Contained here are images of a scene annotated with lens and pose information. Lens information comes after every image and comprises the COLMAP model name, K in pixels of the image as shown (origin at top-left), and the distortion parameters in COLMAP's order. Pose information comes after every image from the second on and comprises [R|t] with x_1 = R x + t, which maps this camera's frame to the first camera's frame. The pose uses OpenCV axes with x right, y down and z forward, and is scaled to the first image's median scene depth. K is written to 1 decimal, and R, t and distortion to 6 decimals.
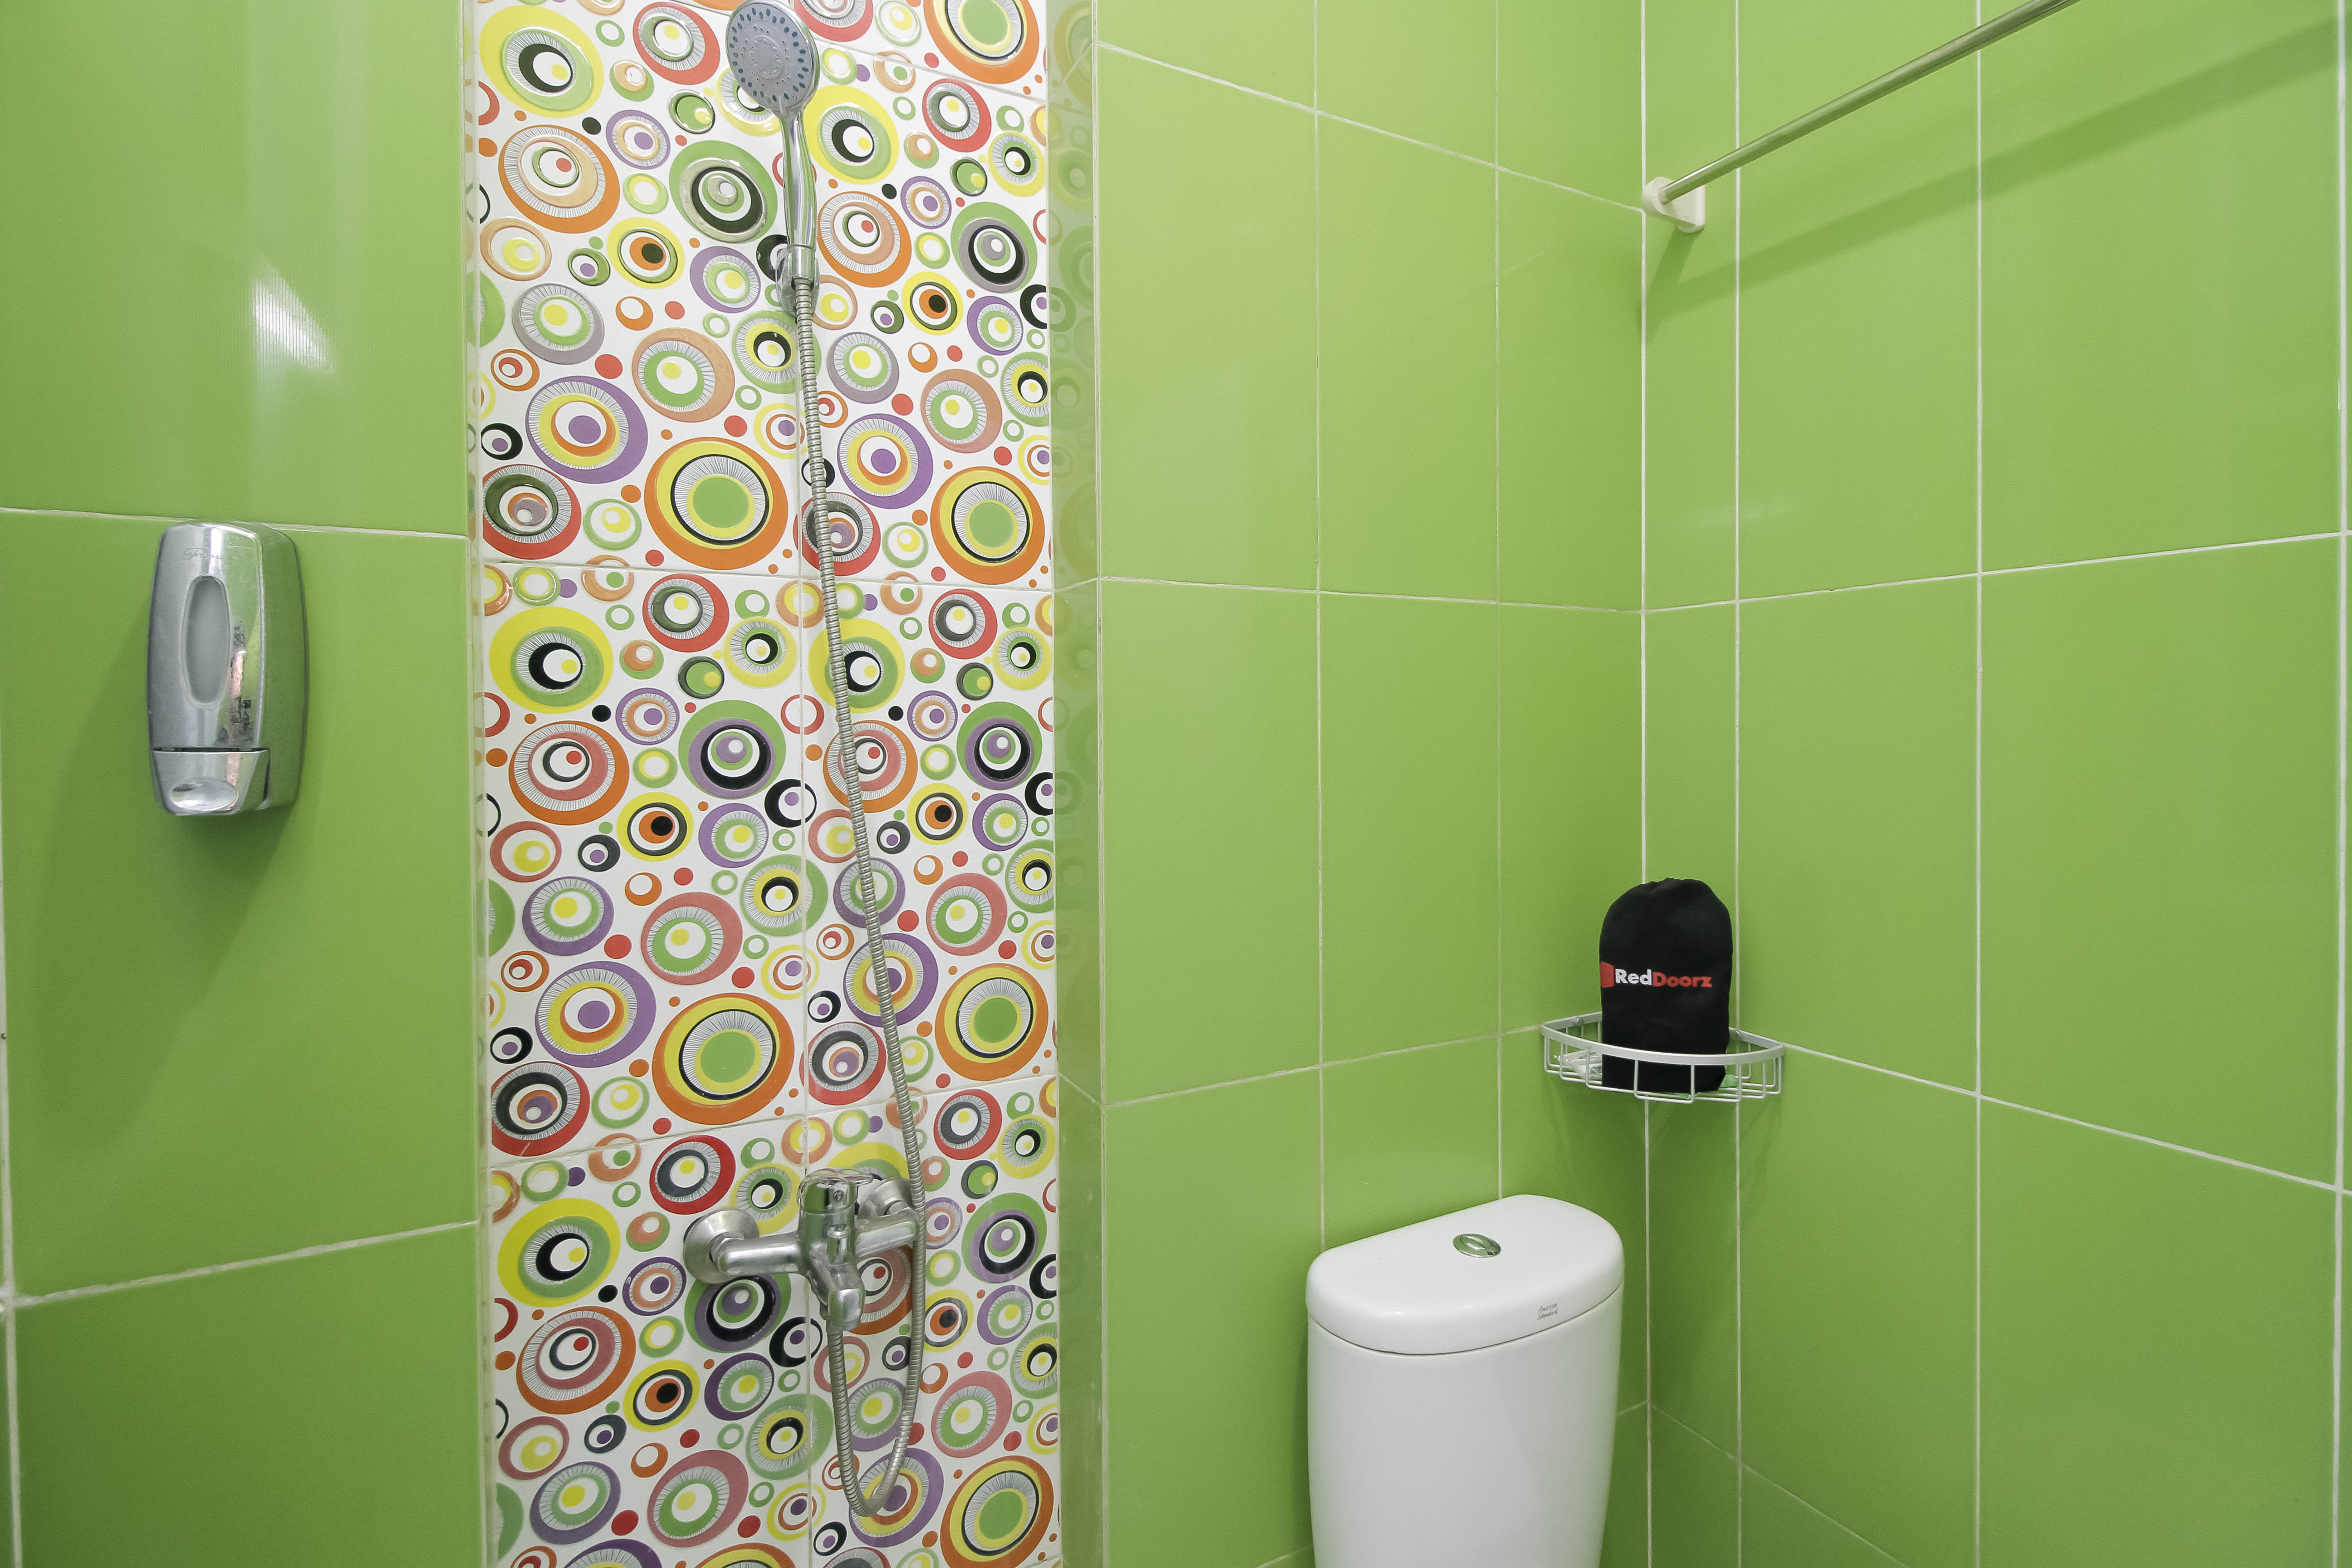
lens RADIAL K [[1079.4, 0, 1176.0], [0, 1079.4, 739.7], [0, 0, 1]] dist [0.017582, -0.010862]
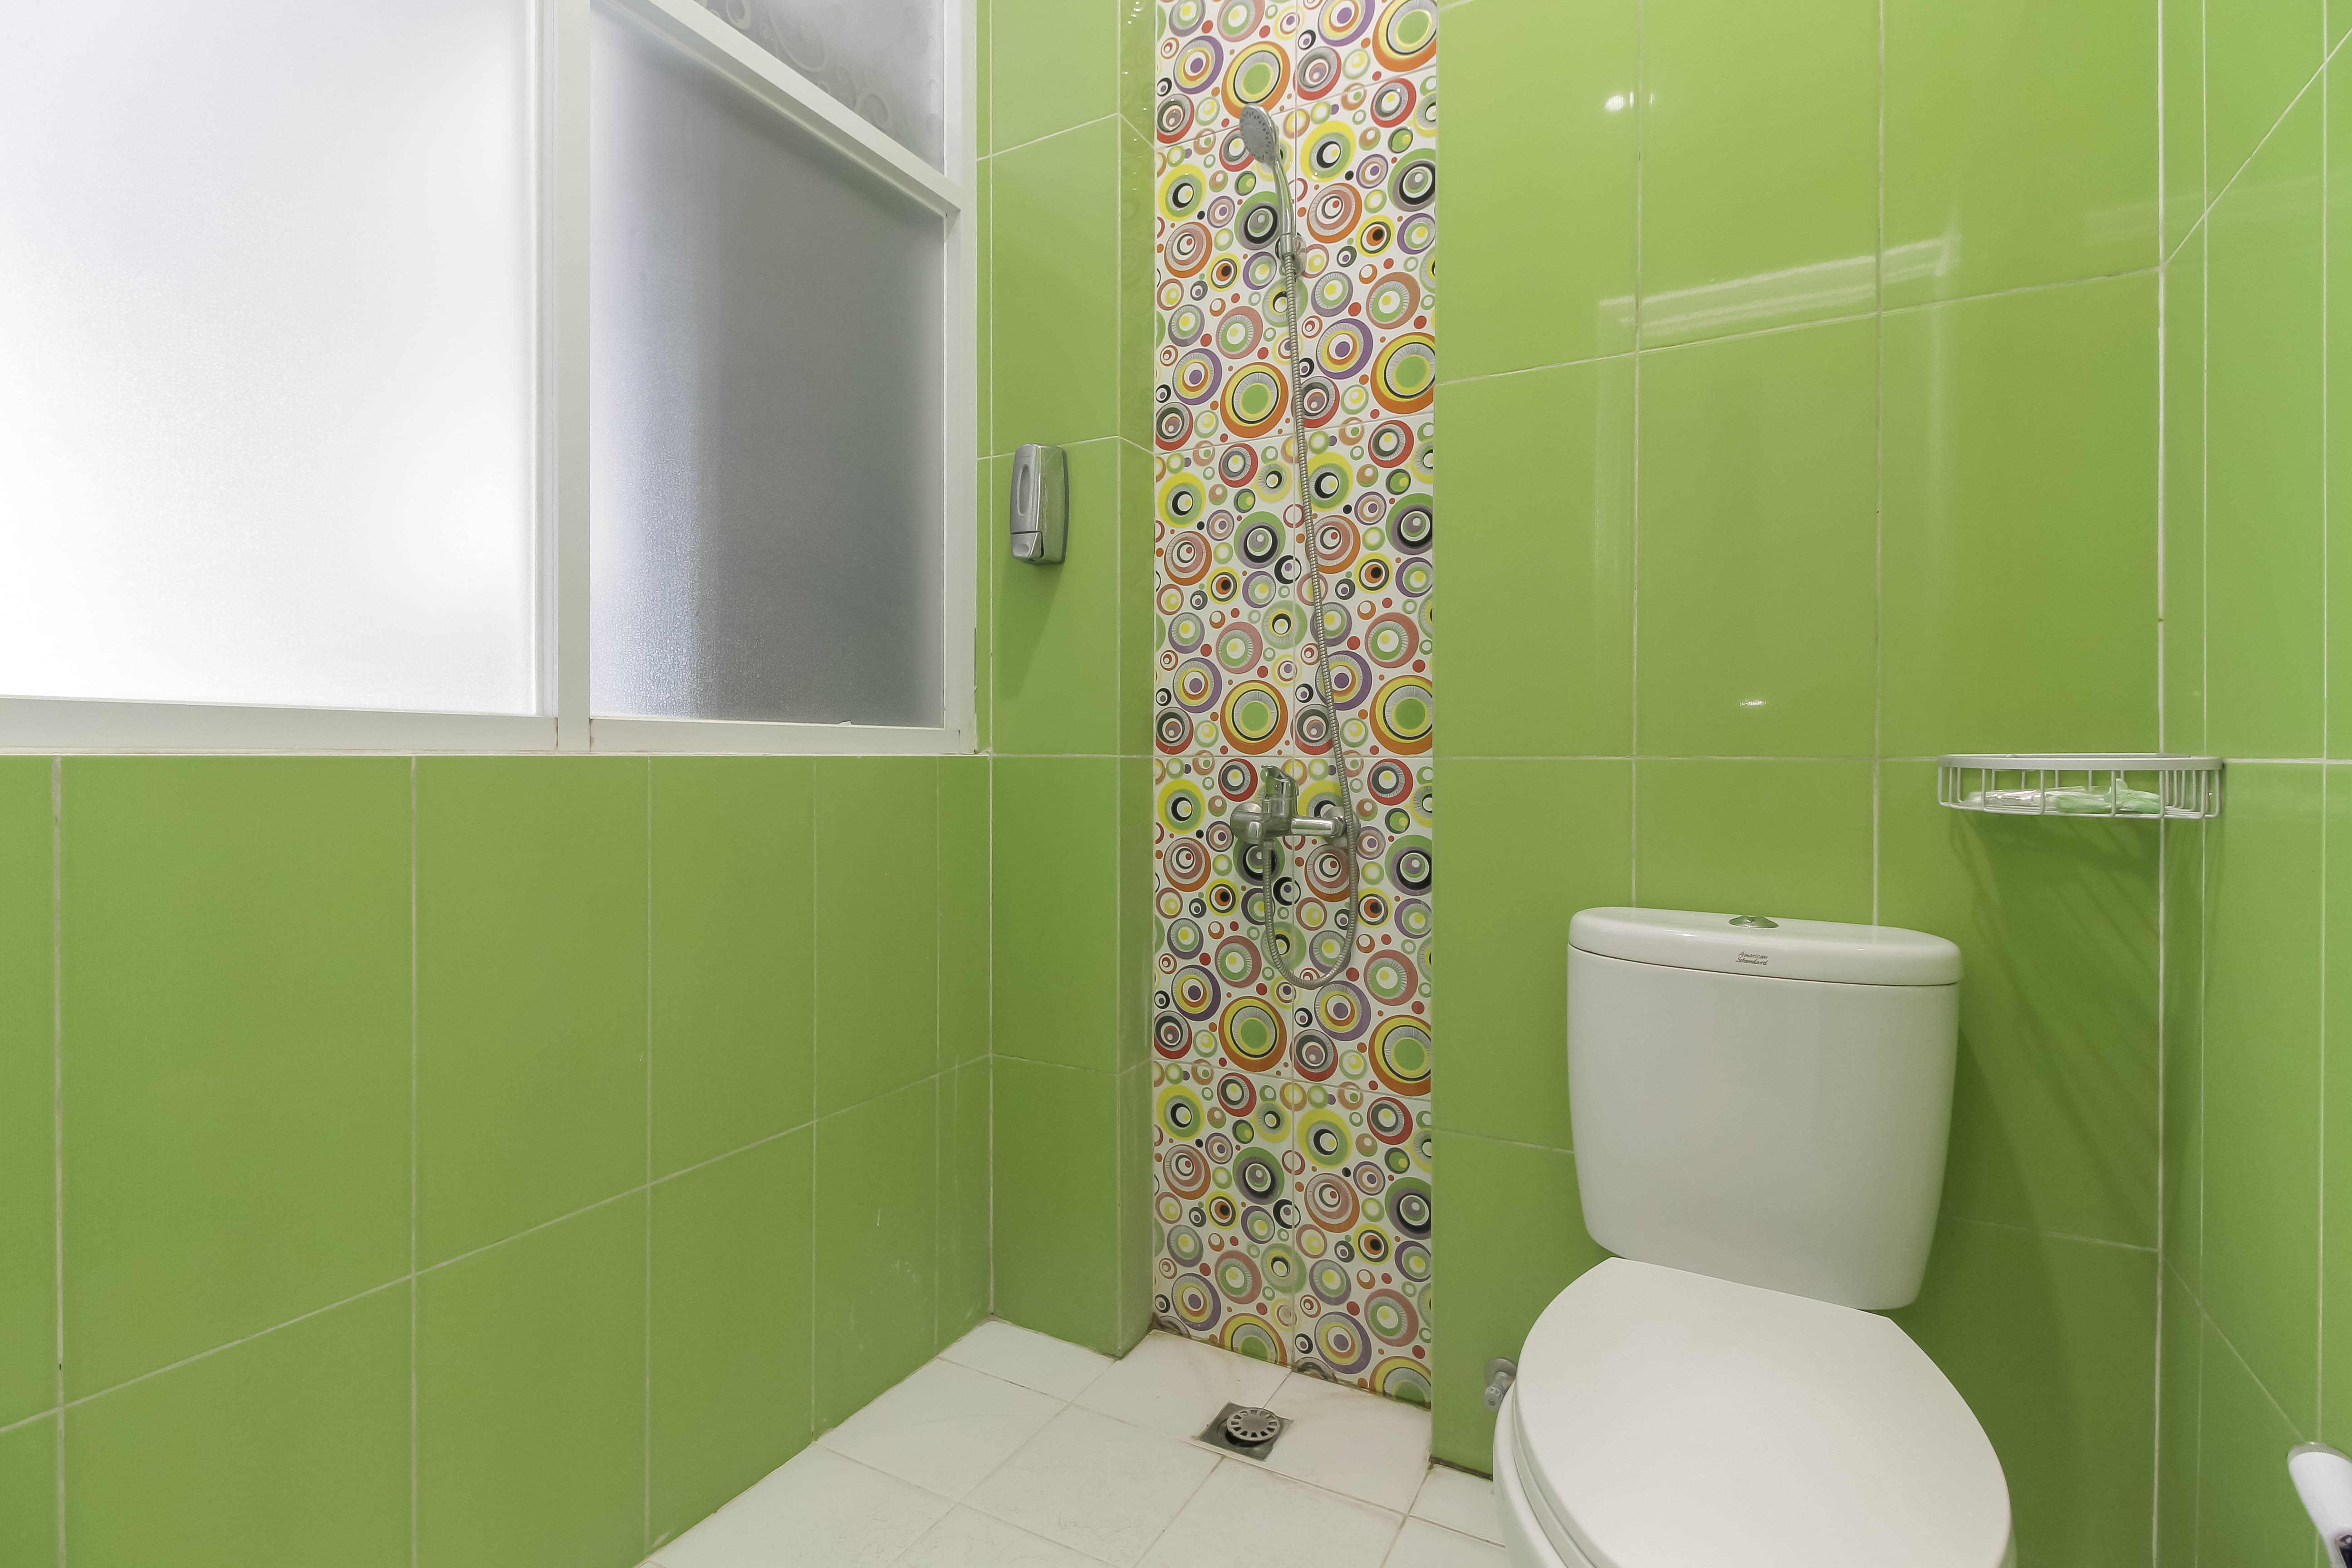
lens RADIAL K [[1079.4, 0, 1176.0], [0, 1079.4, 739.7], [0, 0, 1]] dist [0.017582, -0.010862]
pose [[0.557378, 0.004955, -0.830244, 0.927599], [-0.012640, 0.999917, -0.002518, 0.325203], [0.830162, 0.011898, 0.557395, -0.071445]]
